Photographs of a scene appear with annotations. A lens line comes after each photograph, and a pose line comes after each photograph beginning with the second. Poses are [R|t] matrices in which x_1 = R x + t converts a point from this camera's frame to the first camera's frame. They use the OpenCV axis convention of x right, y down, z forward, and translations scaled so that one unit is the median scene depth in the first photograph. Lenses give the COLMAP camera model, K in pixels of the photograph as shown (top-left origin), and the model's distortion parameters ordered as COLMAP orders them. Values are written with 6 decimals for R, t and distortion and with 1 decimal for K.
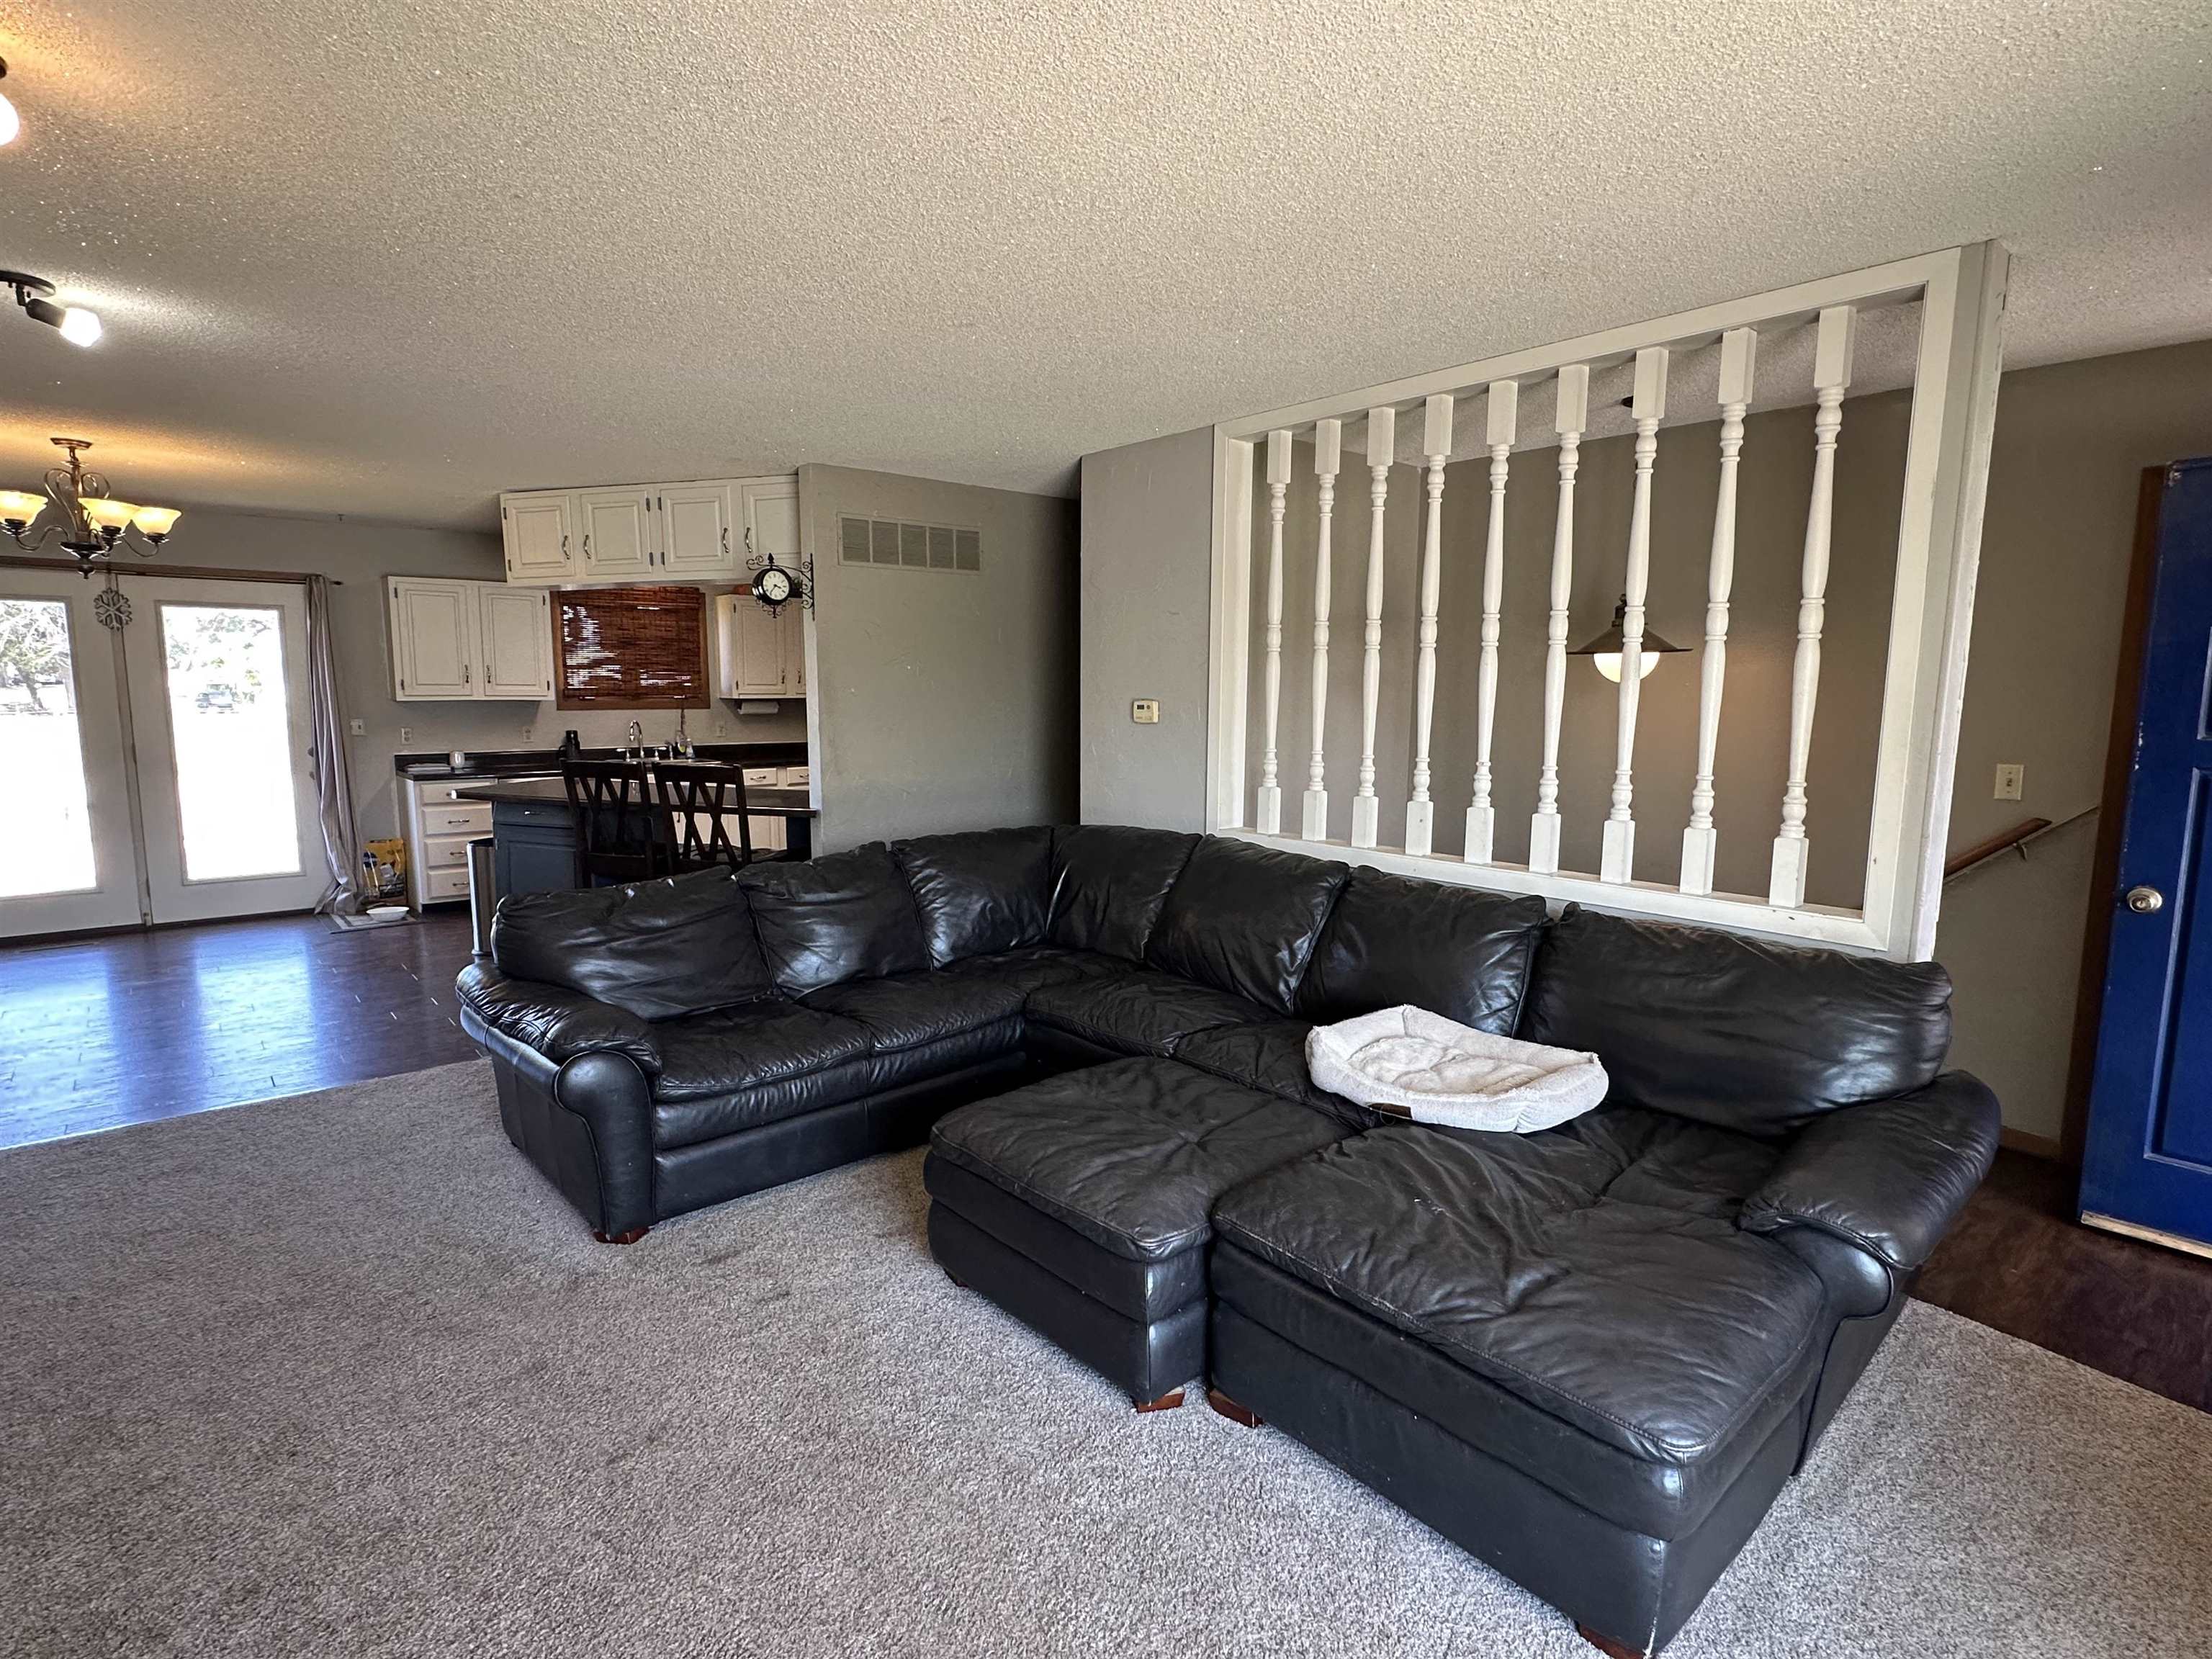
lens RADIAL K [[1110.7, 0, 1106.0], [0, 1110.7, 829.5], [0, 0, 1]] dist [0.000564, -0.000201]
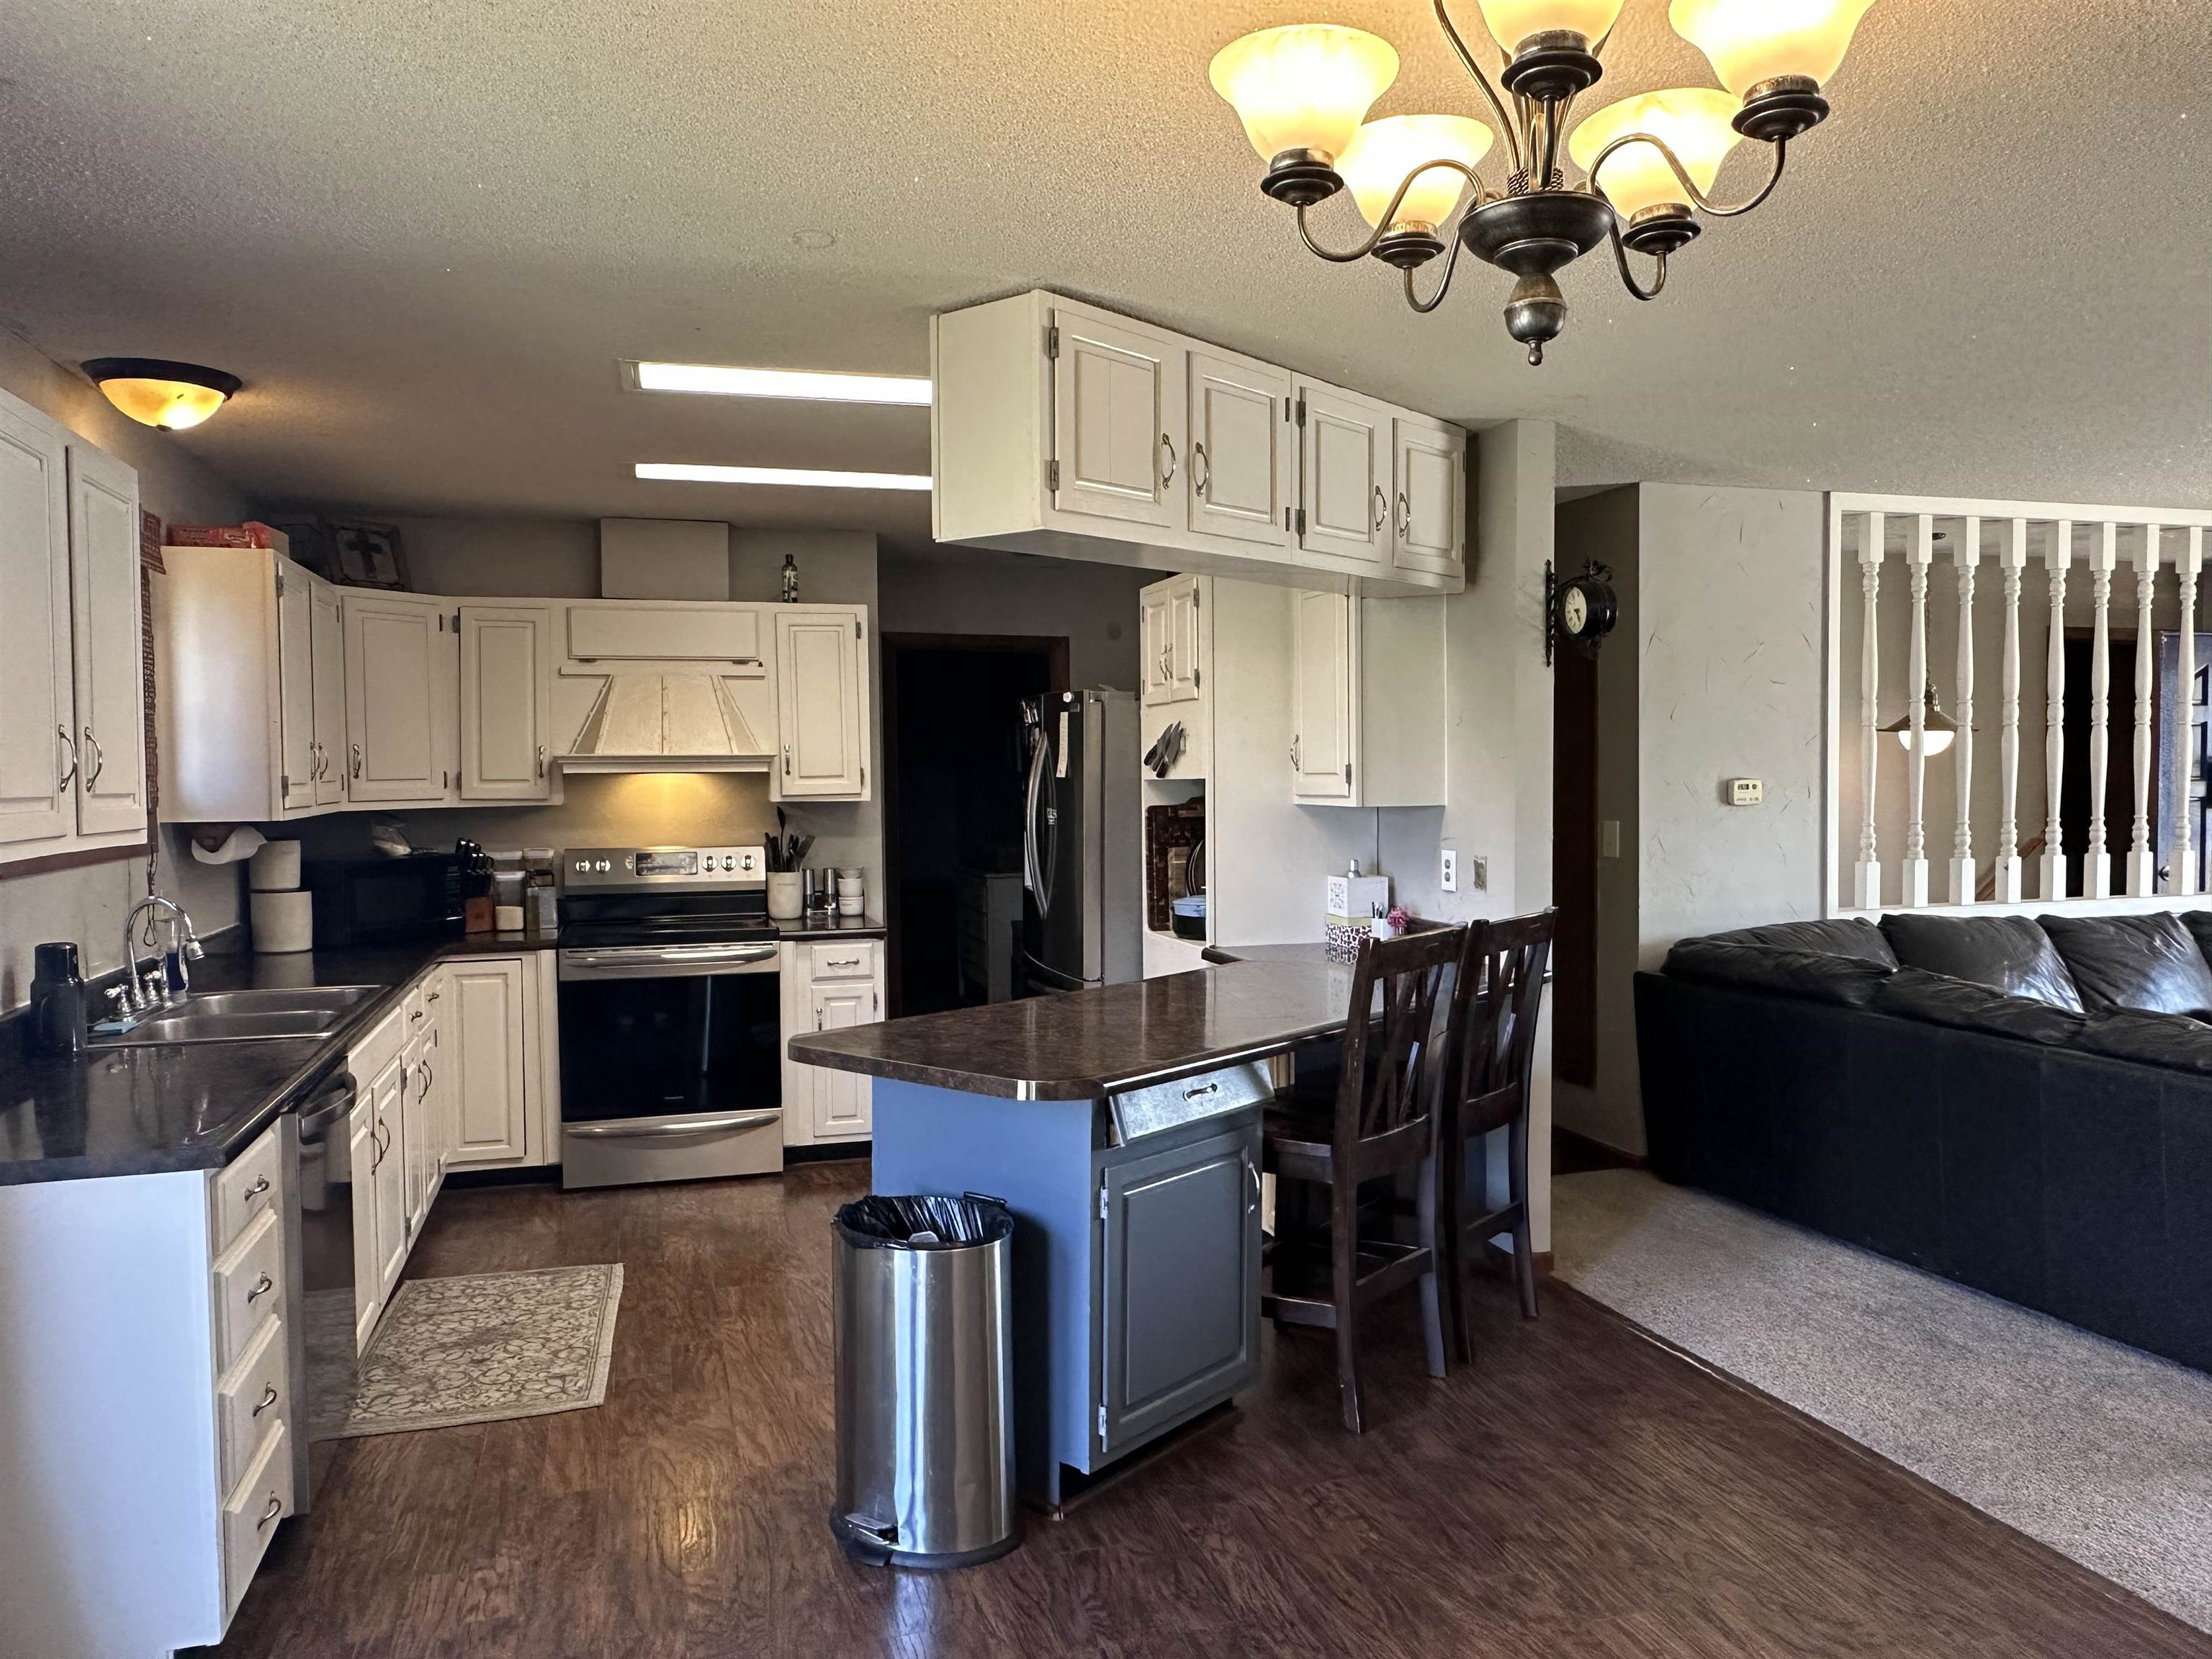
lens RADIAL K [[1554.9, 0, 1109.7], [0, 1554.9, 834.5], [0, 0, 1]] dist [-0.004554, -0.002065]
pose [[0.402706, -0.051529, 0.913878, -0.941093], [0.131641, 0.991295, -0.002115, -0.100244], [-0.905814, 0.121155, 0.405984, 0.709206]]
